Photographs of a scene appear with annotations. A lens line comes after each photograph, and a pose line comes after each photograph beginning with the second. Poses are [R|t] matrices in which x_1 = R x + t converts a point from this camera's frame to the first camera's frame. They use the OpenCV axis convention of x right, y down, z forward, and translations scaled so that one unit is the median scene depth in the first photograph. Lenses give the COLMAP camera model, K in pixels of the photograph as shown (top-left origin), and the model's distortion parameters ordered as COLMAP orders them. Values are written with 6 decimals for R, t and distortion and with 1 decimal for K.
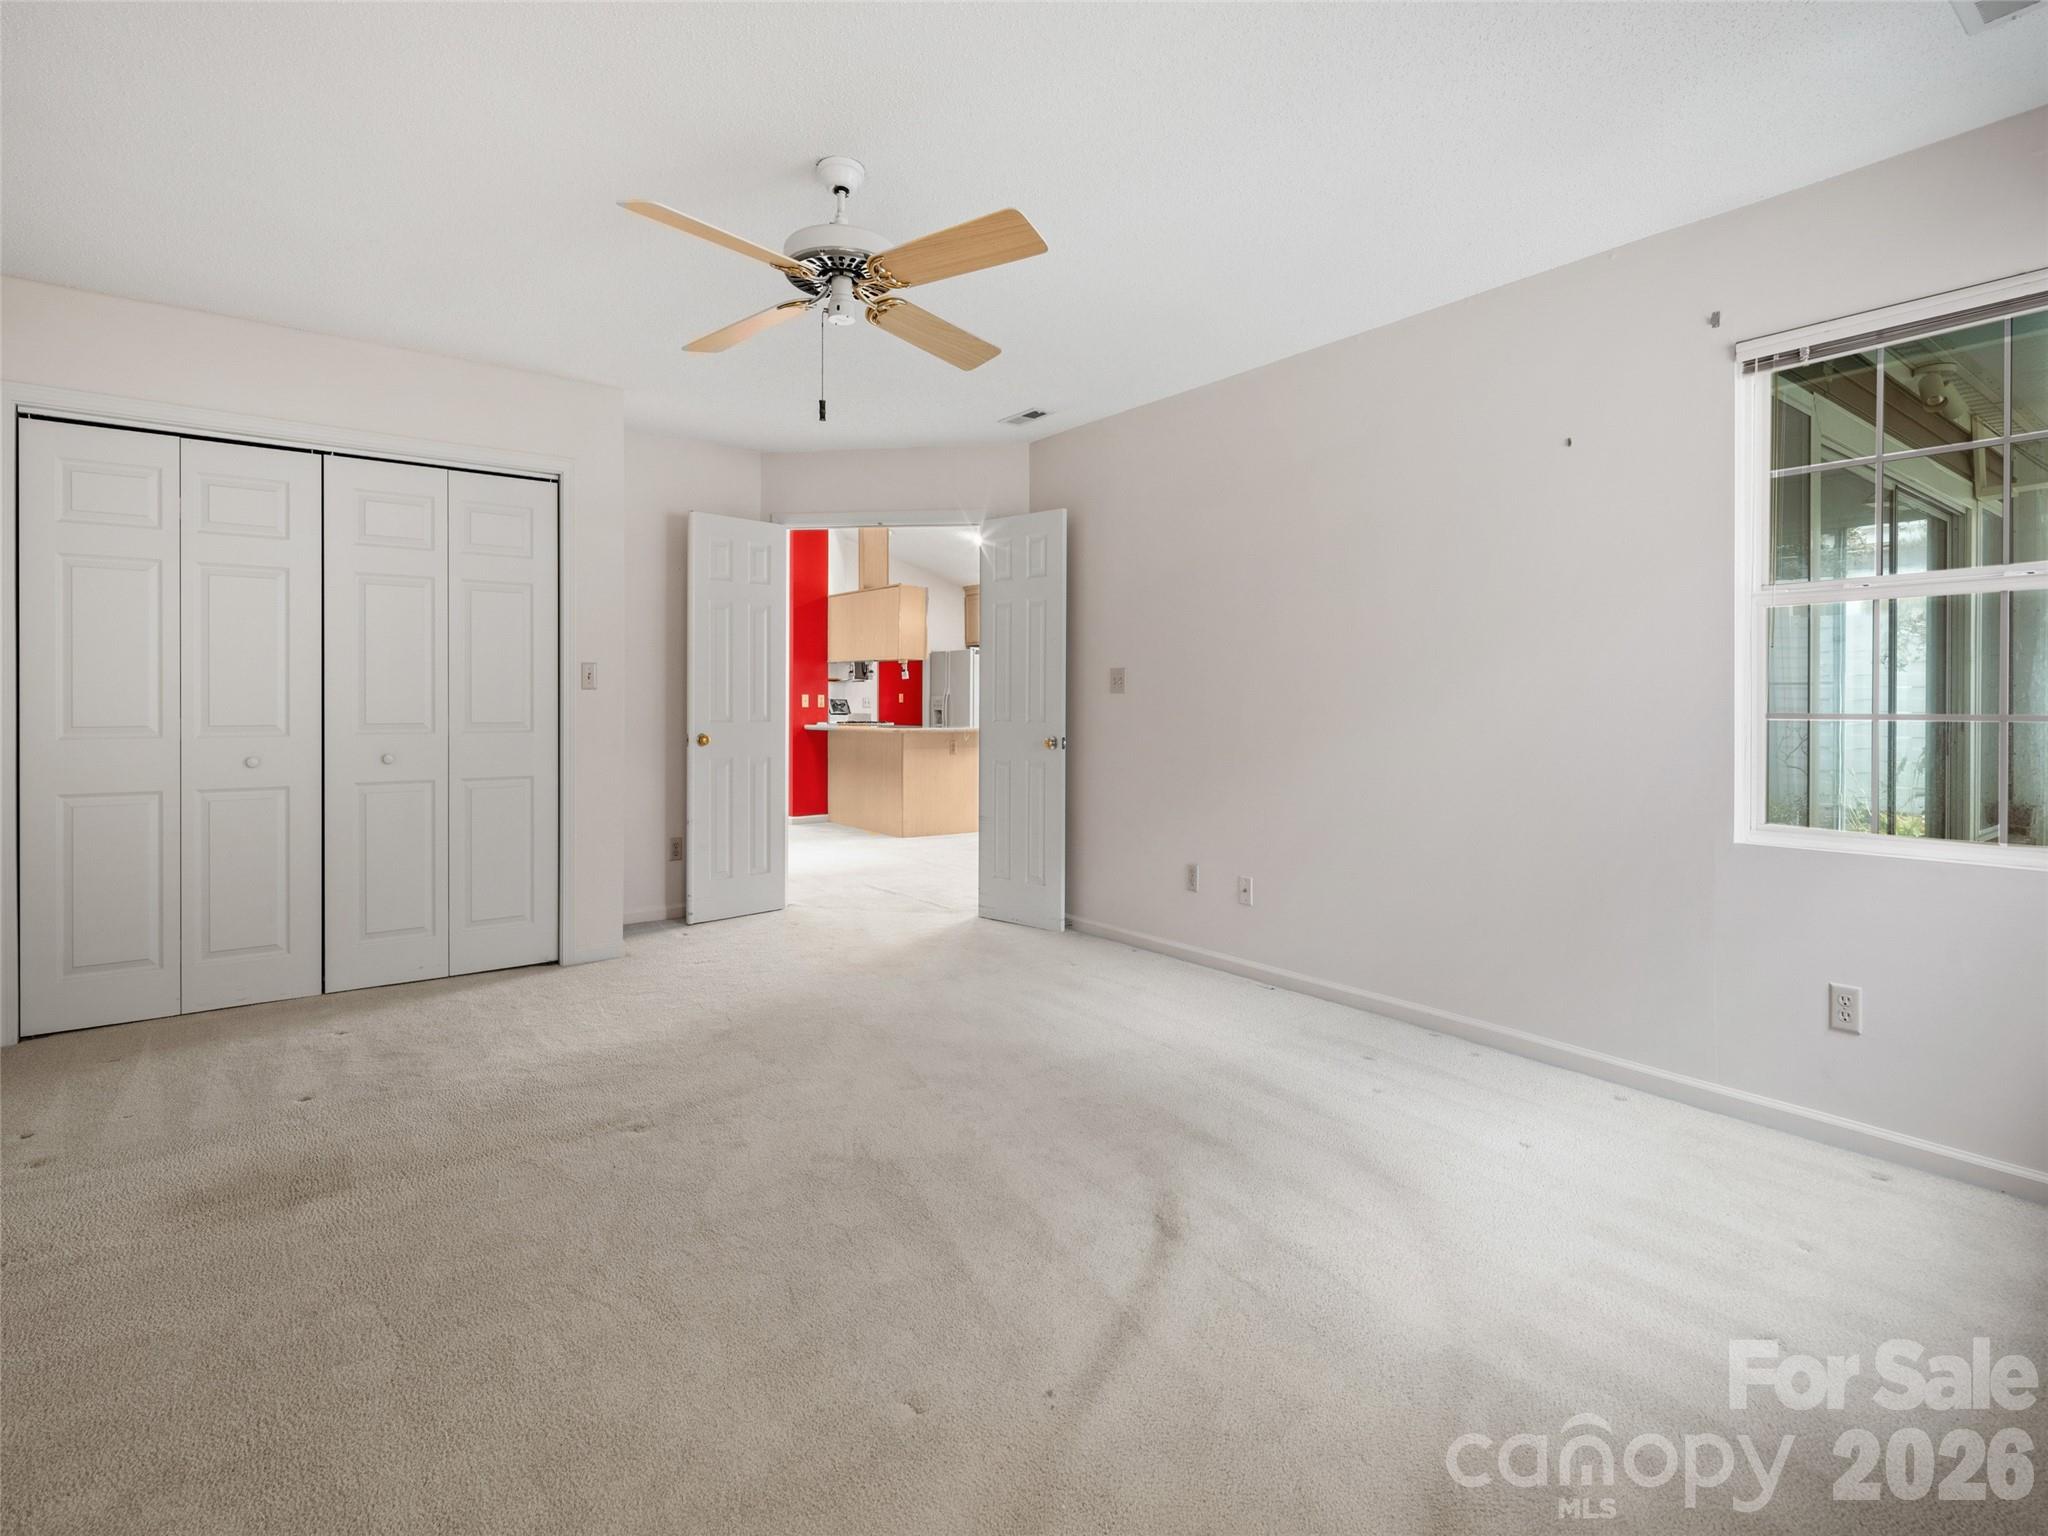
lens RADIAL K [[1002.6, 0, 1001.7], [0, 1002.6, 700.1], [0, 0, 1]] dist [0.001628, -0.000266]
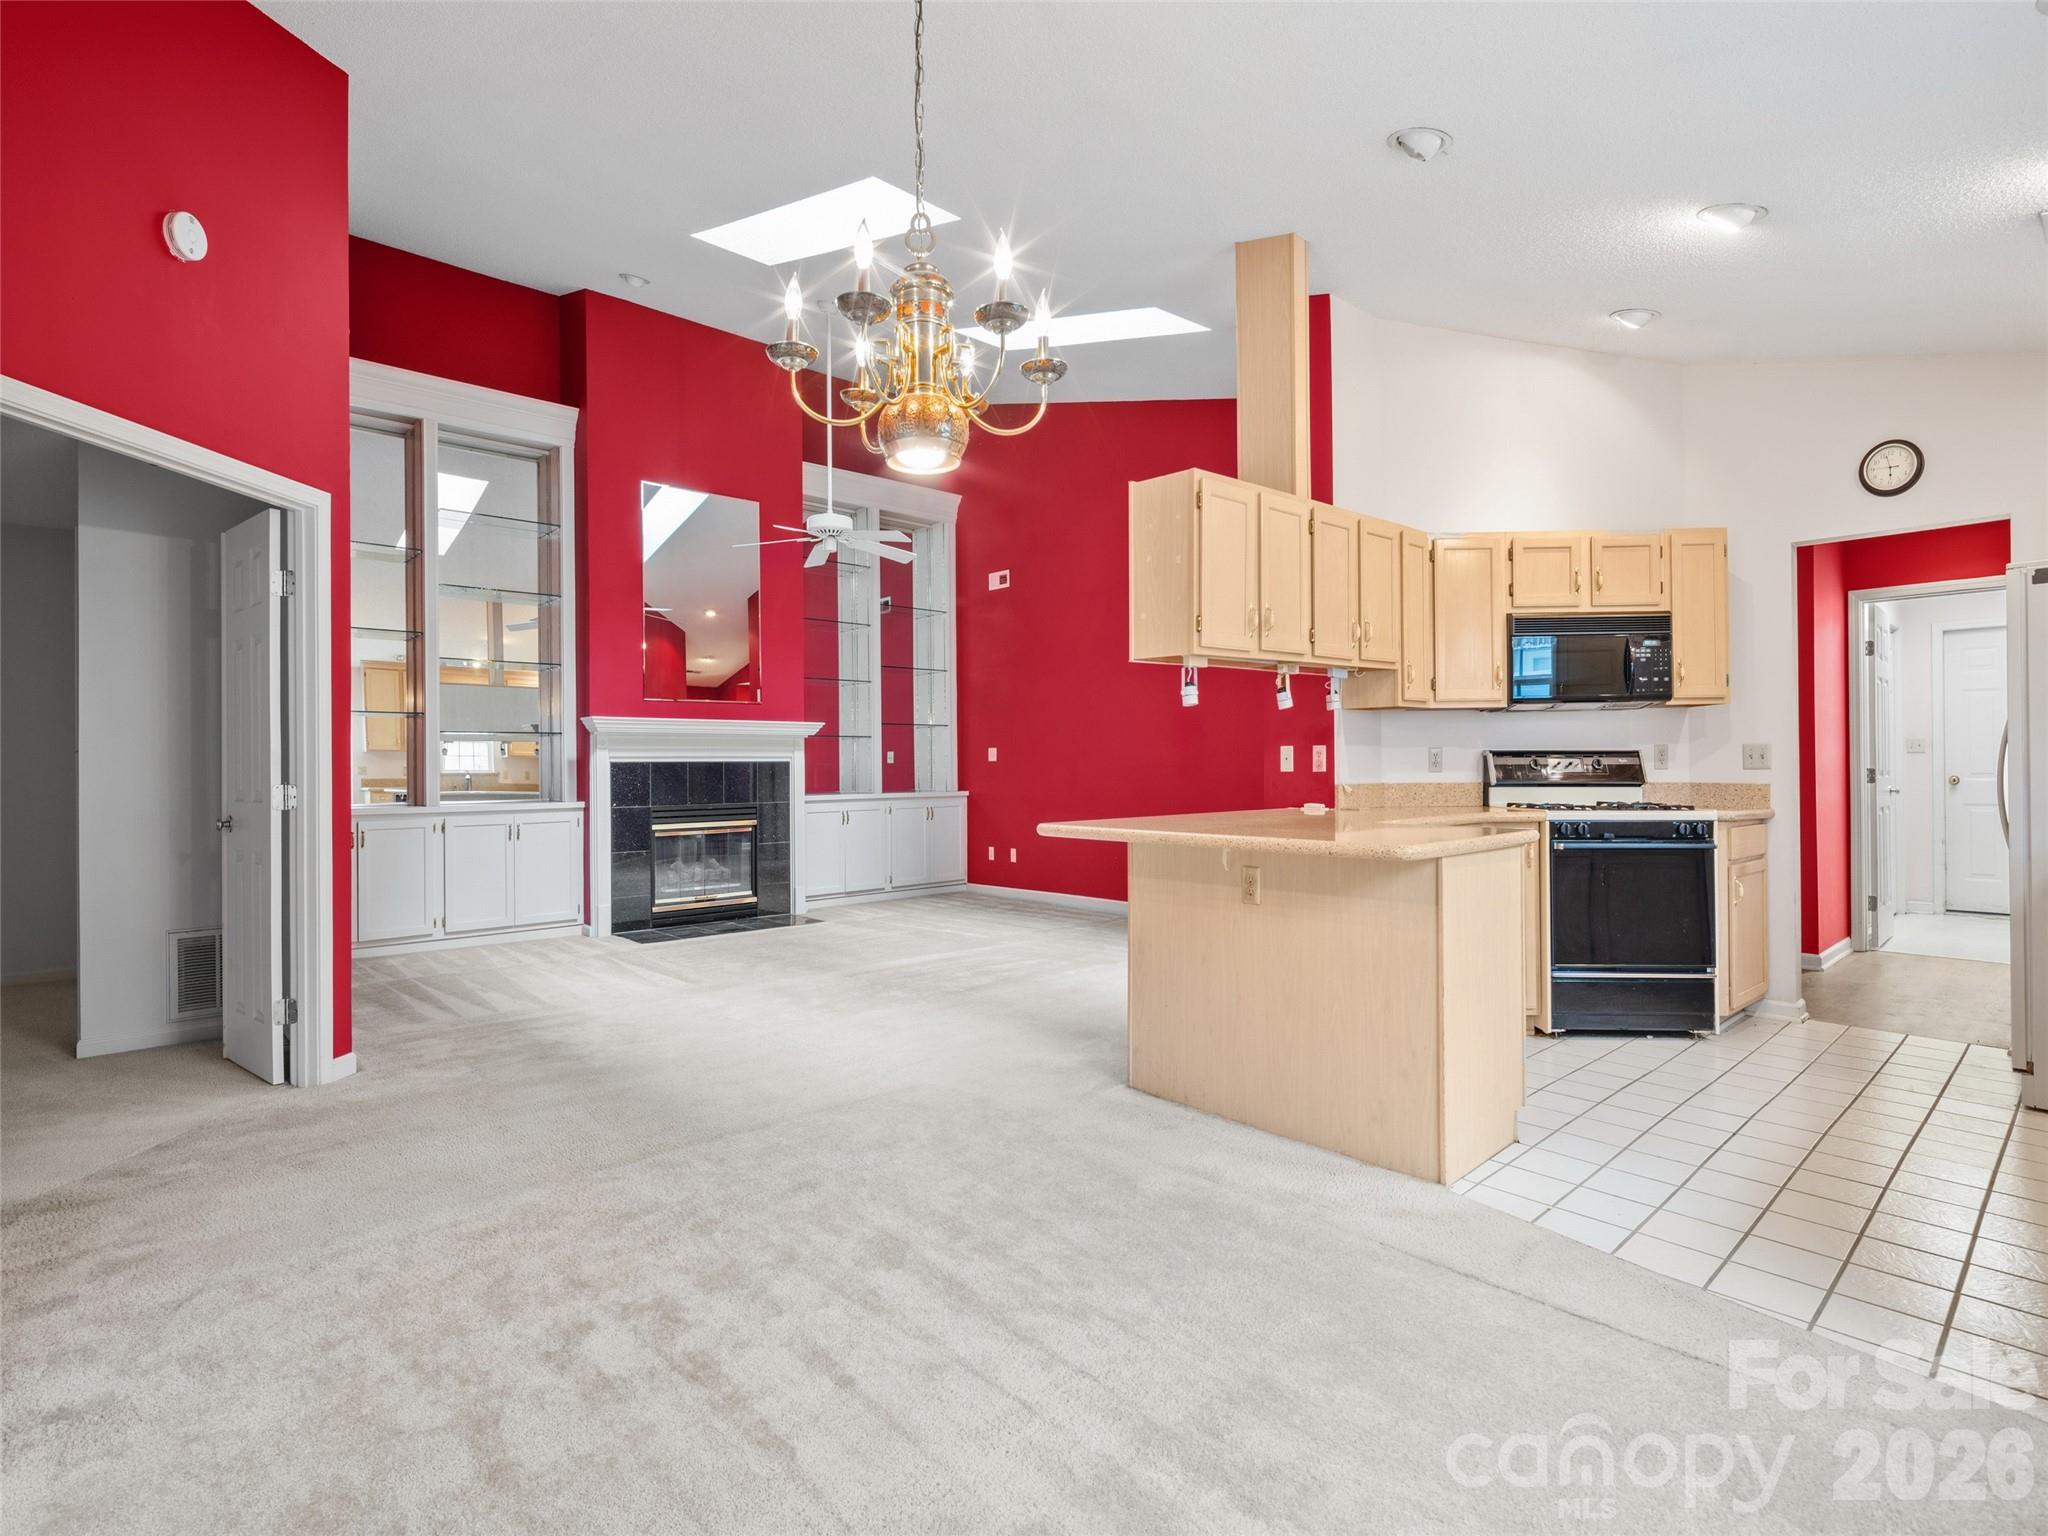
lens RADIAL K [[1005.4, 0, 1001.3], [0, 1005.4, 763.7], [0, 0, 1]] dist [0.000722, -0.000087]
pose [[0.085503, -0.001780, -0.996336, 0.276793], [0.015758, 0.999876, -0.000434, 0.001112], [0.996213, -0.015663, 0.085521, 0.802169]]
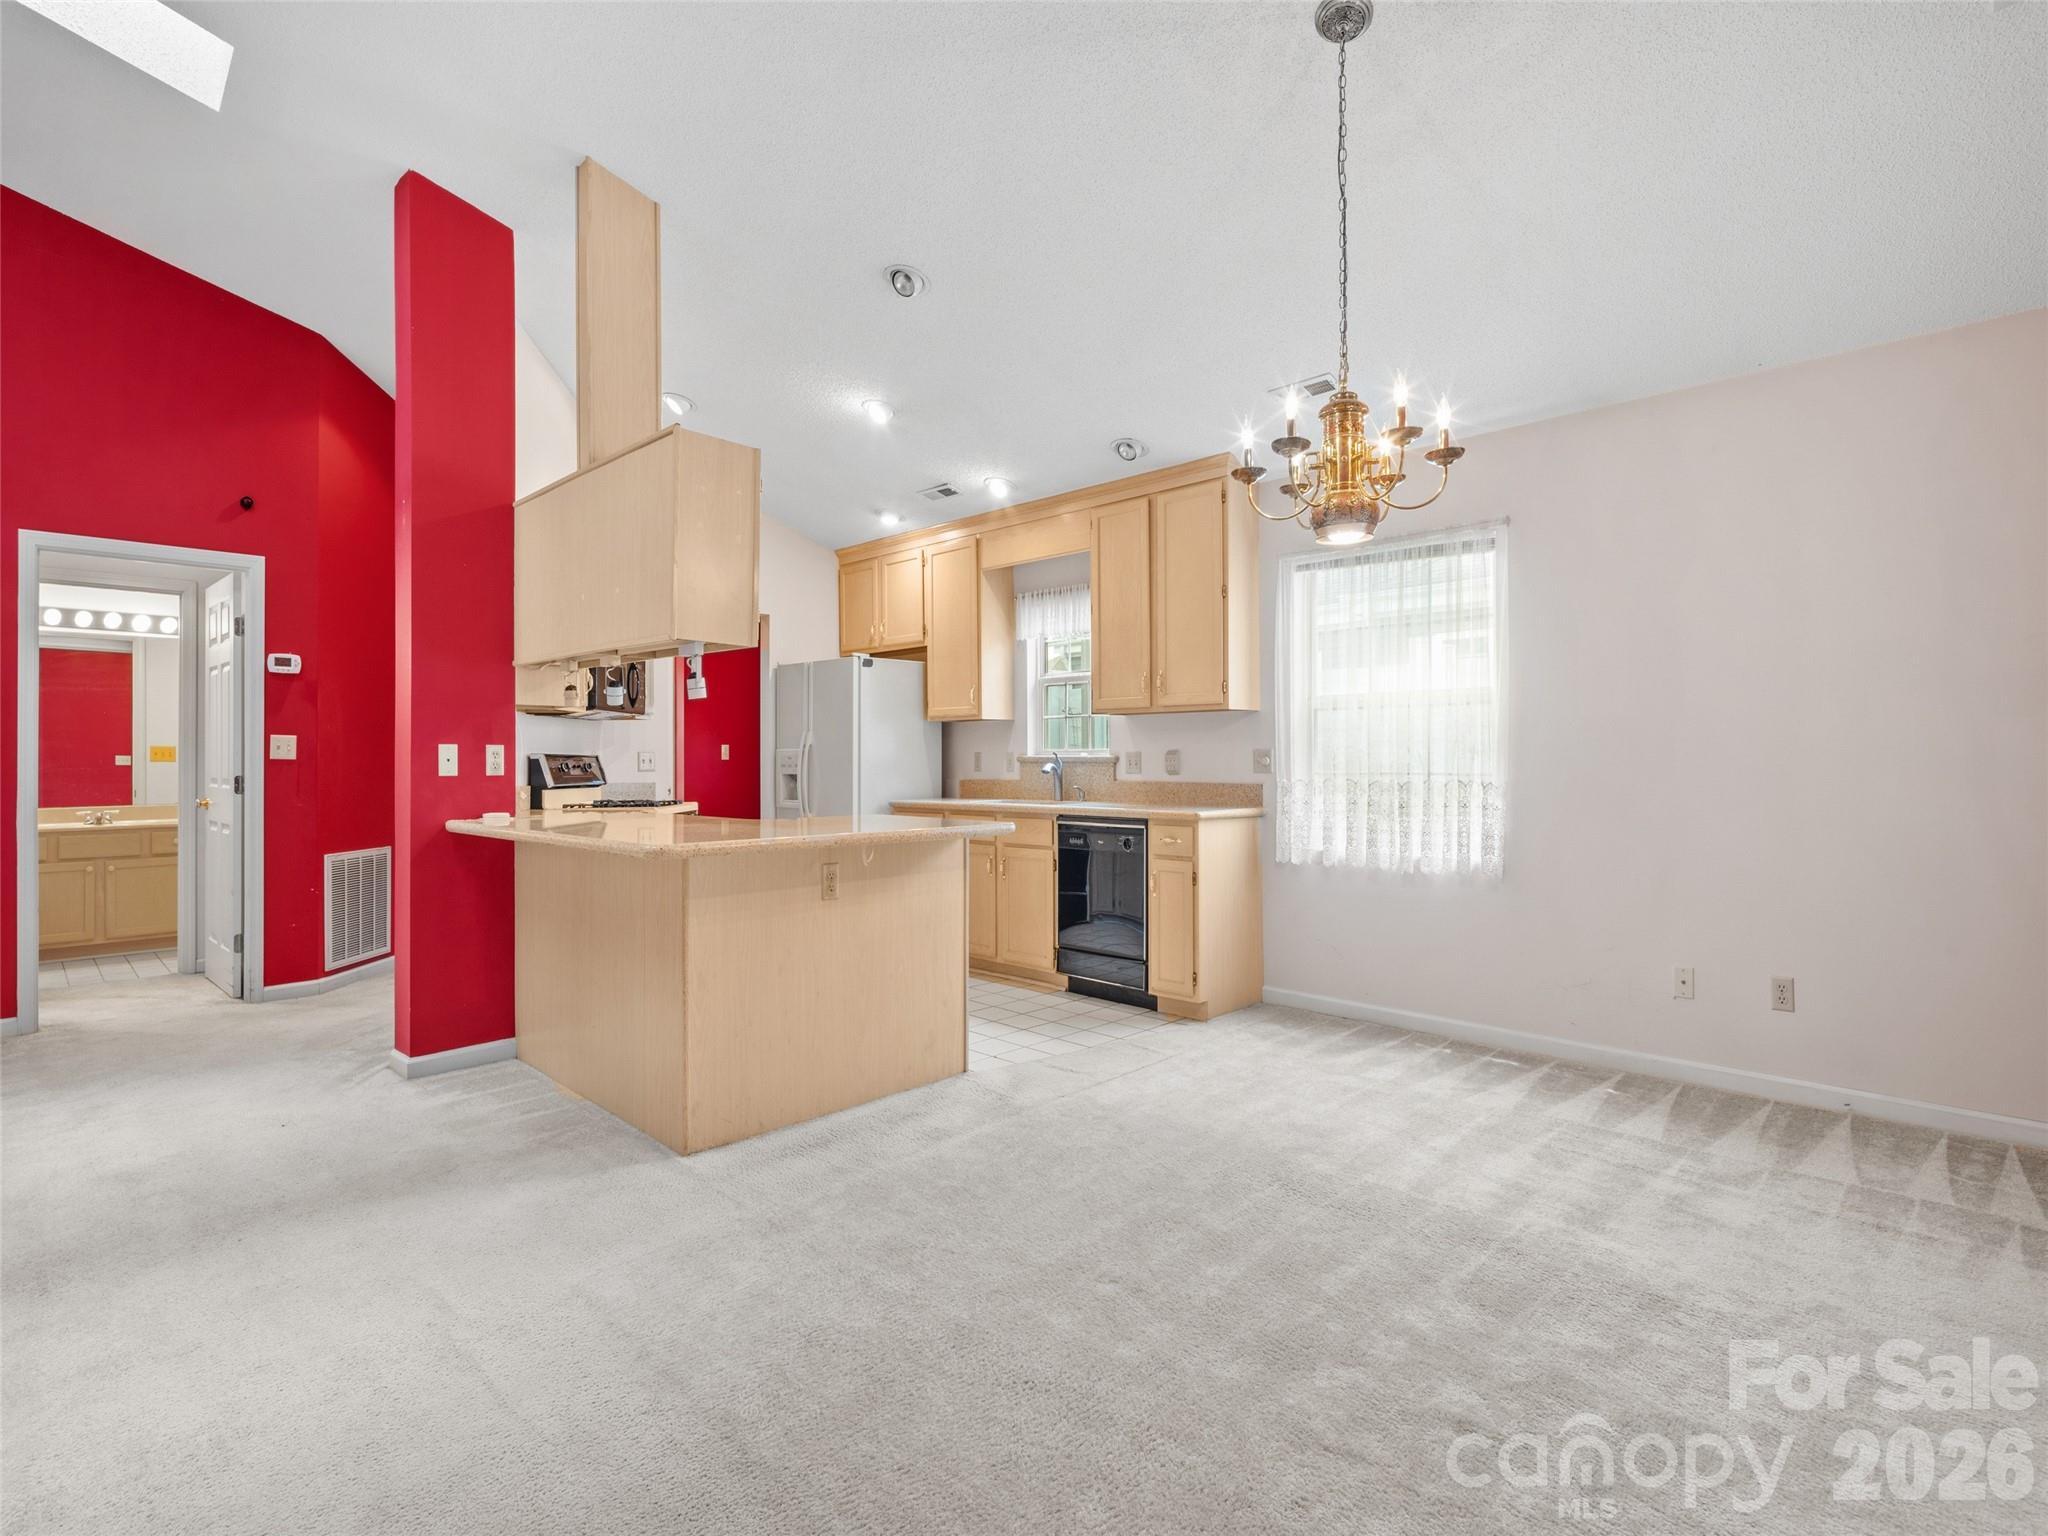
lens RADIAL K [[1016.4, 0, 1002.0], [0, 1016.4, 750.8], [0, 0, 1]] dist [0.001539, 0.000183]
pose [[0.989863, -0.001713, 0.142018, -0.035554], [0.002058, 0.999995, -0.002278, -0.001528], [-0.142014, 0.002547, 0.989861, 0.559297]]
